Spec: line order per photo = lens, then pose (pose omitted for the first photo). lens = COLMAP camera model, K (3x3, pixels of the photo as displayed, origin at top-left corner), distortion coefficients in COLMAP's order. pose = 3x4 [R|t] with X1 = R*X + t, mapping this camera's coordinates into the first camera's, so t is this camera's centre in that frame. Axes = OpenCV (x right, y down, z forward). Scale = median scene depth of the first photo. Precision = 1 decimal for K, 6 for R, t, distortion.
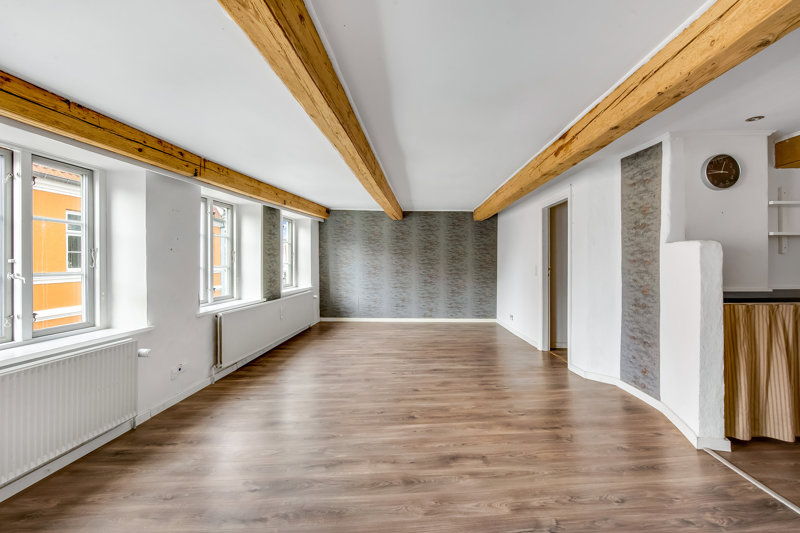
lens RADIAL K [[371.4, 0, 398.4], [0, 371.4, 264.6], [0, 0, 1]] dist [-0.000541, -0.000115]
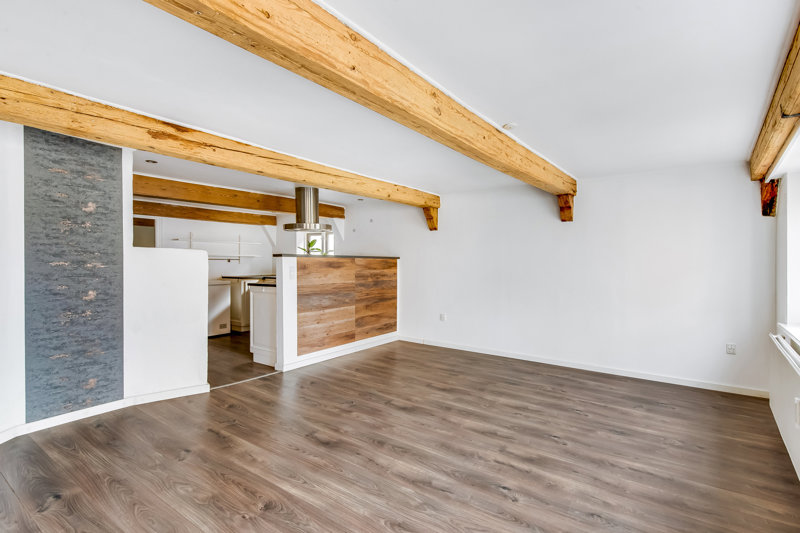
lens RADIAL K [[366.0, 0, 398.0], [0, 366.0, 264.4], [0, 0, 1]] dist [0.000492, 0.000171]
pose [[-0.816853, 0.005230, 0.576822, -0.479097], [0.006641, 0.999978, 0.000338, -0.001422], [-0.576808, 0.004106, -0.816869, 1.303142]]
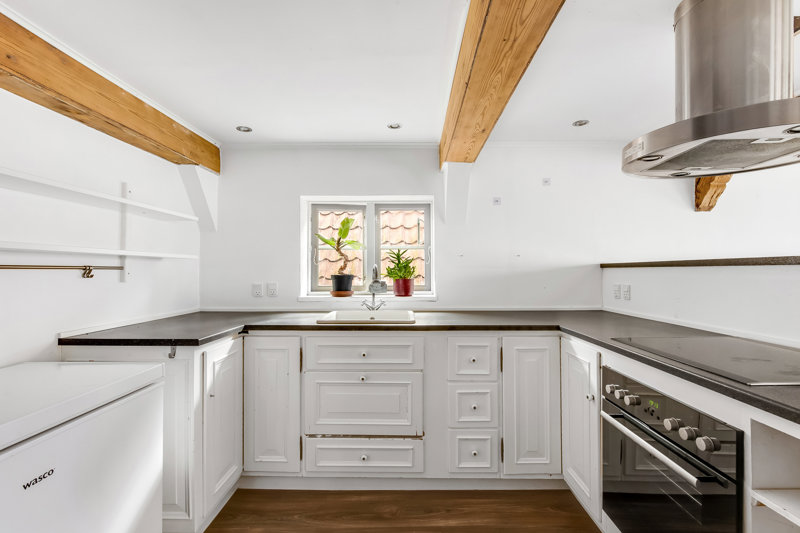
lens RADIAL K [[355.4, 0, 404.3], [0, 355.4, 265.6], [0, 0, 1]] dist [0.001173, 0.000259]
pose [[-0.999855, 0.010602, 0.013329, 1.088121], [0.010469, 0.999895, -0.010068, -0.029004], [-0.013434, -0.009927, -0.999860, 0.647405]]
